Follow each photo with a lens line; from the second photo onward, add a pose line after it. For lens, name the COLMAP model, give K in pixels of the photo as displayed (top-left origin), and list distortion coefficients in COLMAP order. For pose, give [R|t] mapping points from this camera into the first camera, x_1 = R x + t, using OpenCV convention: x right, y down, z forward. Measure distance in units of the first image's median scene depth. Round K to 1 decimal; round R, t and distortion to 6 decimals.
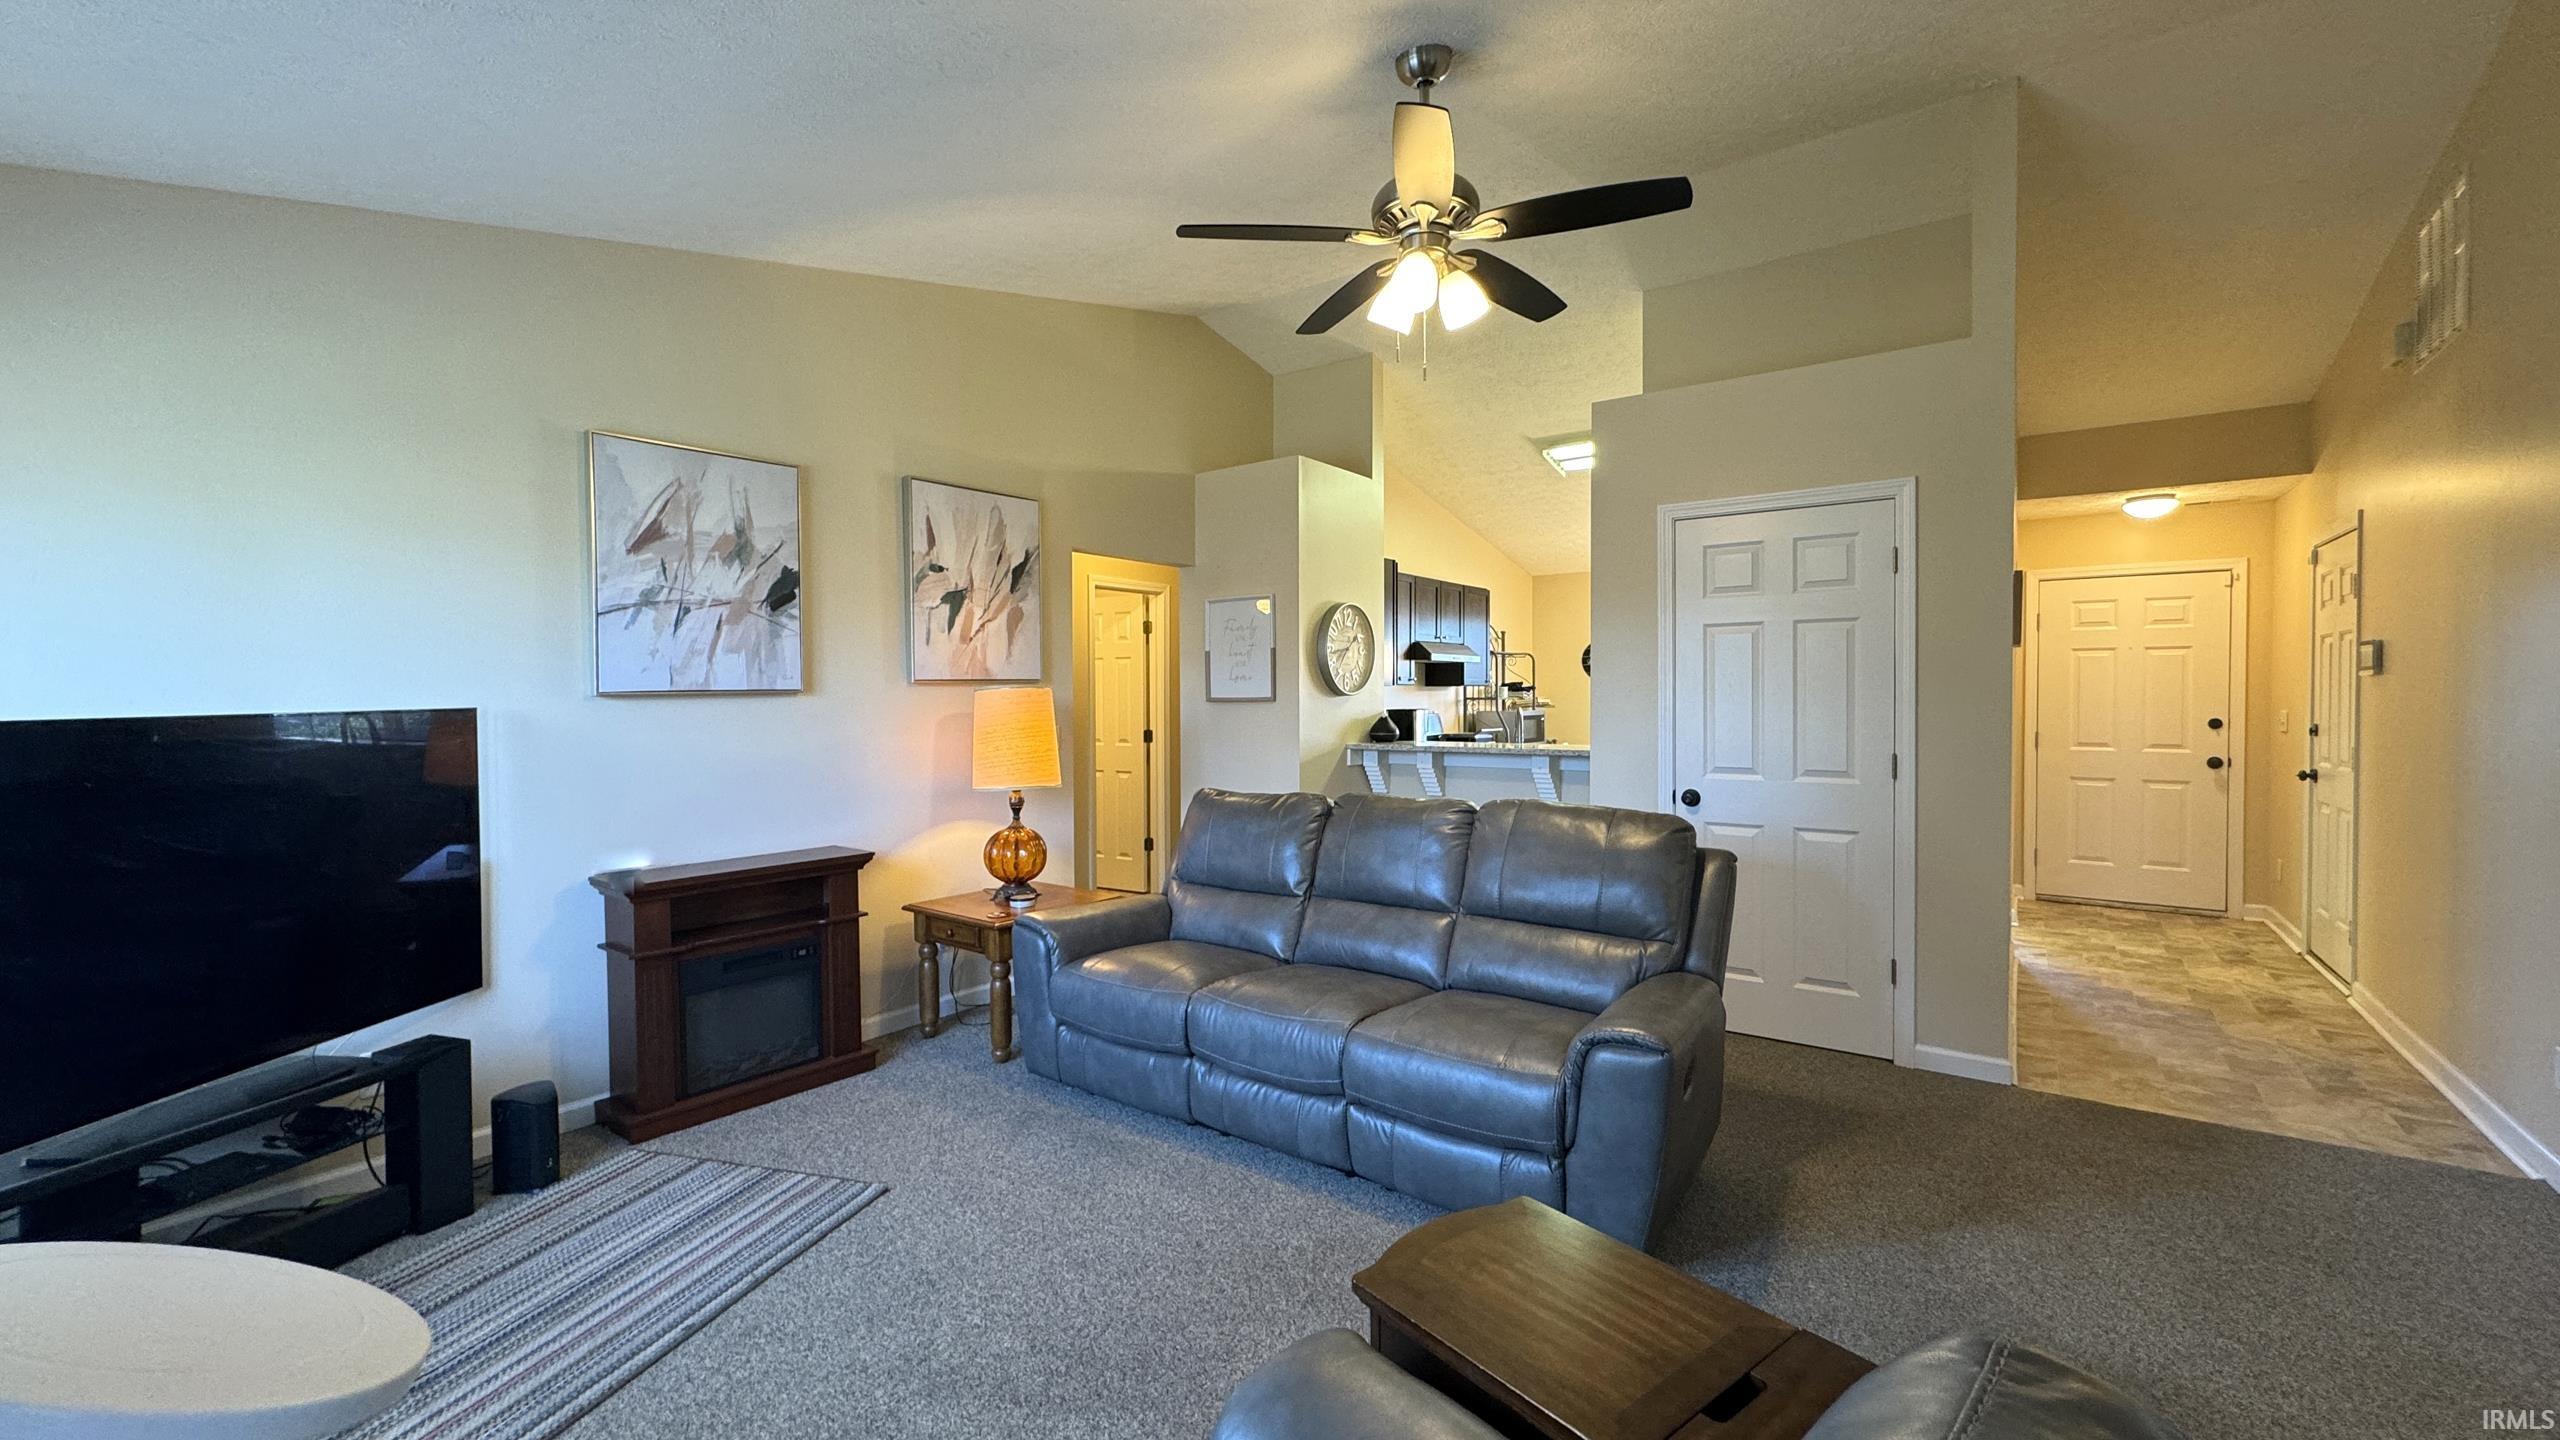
lens RADIAL K [[1001.7, 0, 1288.7], [0, 1001.7, 708.5], [0, 0, 1]] dist [-0.001011, -0.000196]
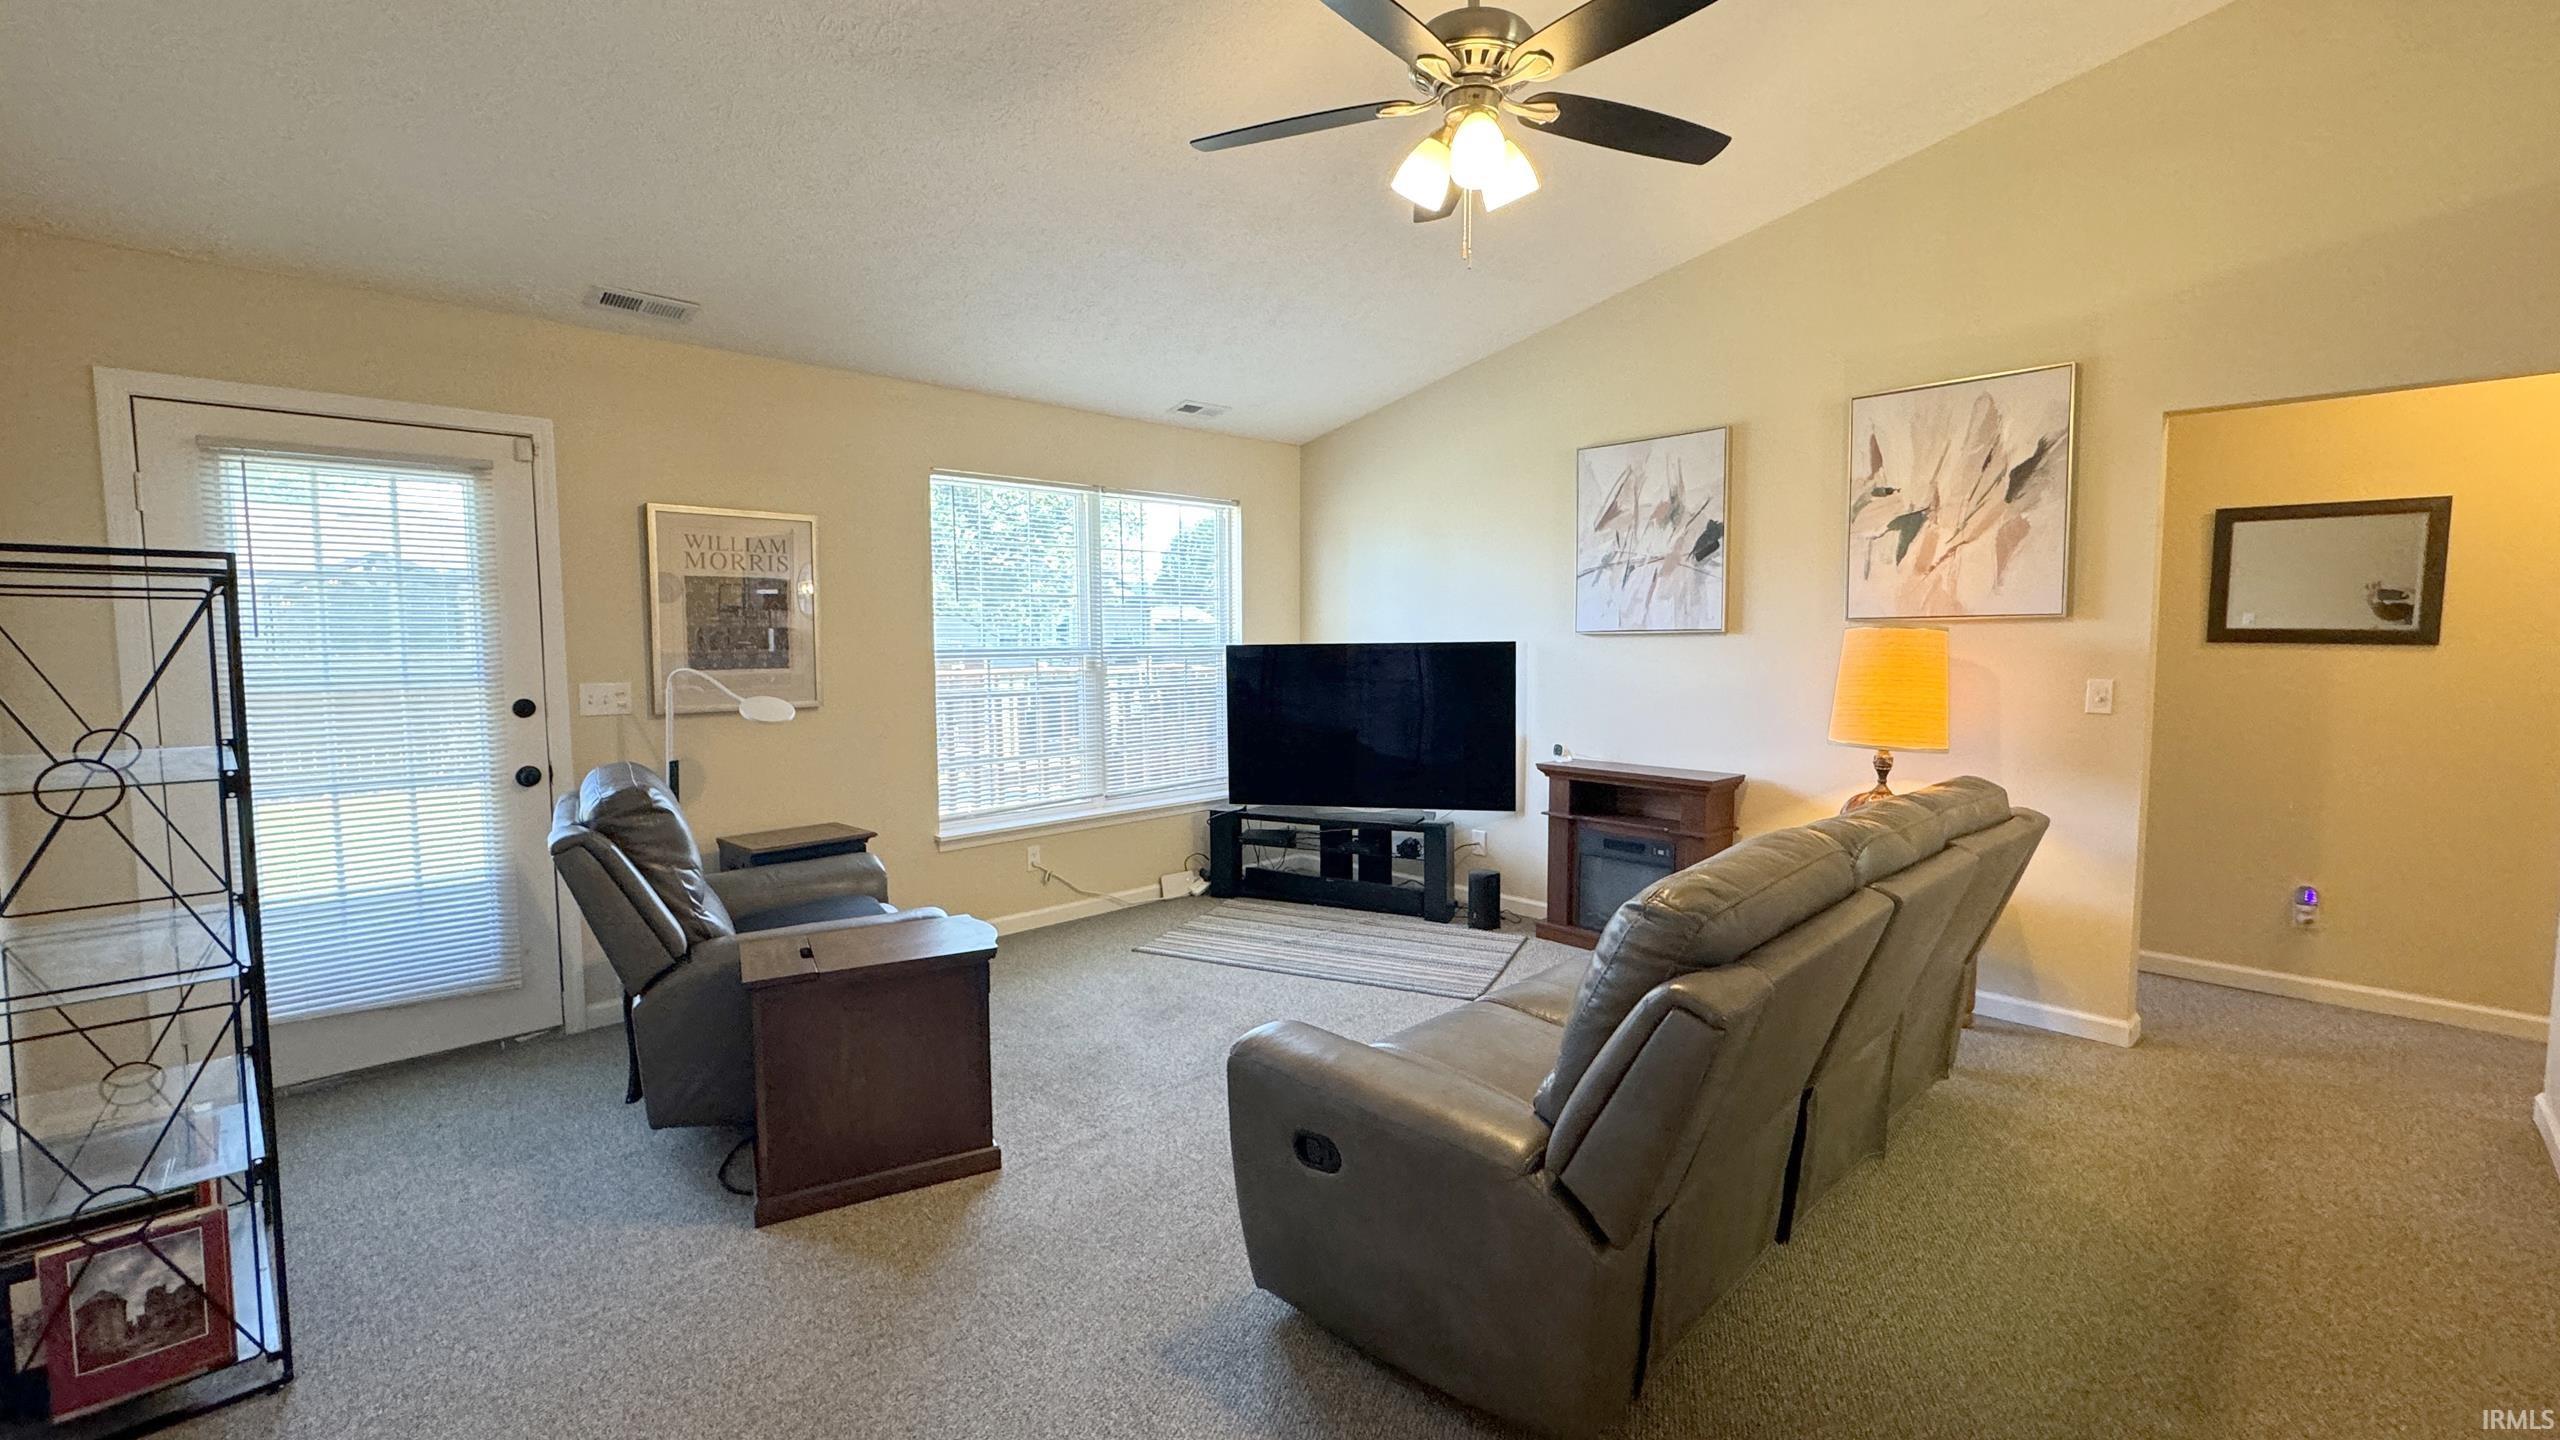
lens RADIAL K [[1073.0, 0, 1290.0], [0, 1073.0, 708.0], [0, 0, 1]] dist [-0.001667, -0.004258]
pose [[-0.165045, 0.081190, -0.982939, 0.702897], [-0.007024, 0.996484, 0.083488, -0.025490], [0.986261, 0.020684, -0.163894, 0.660651]]
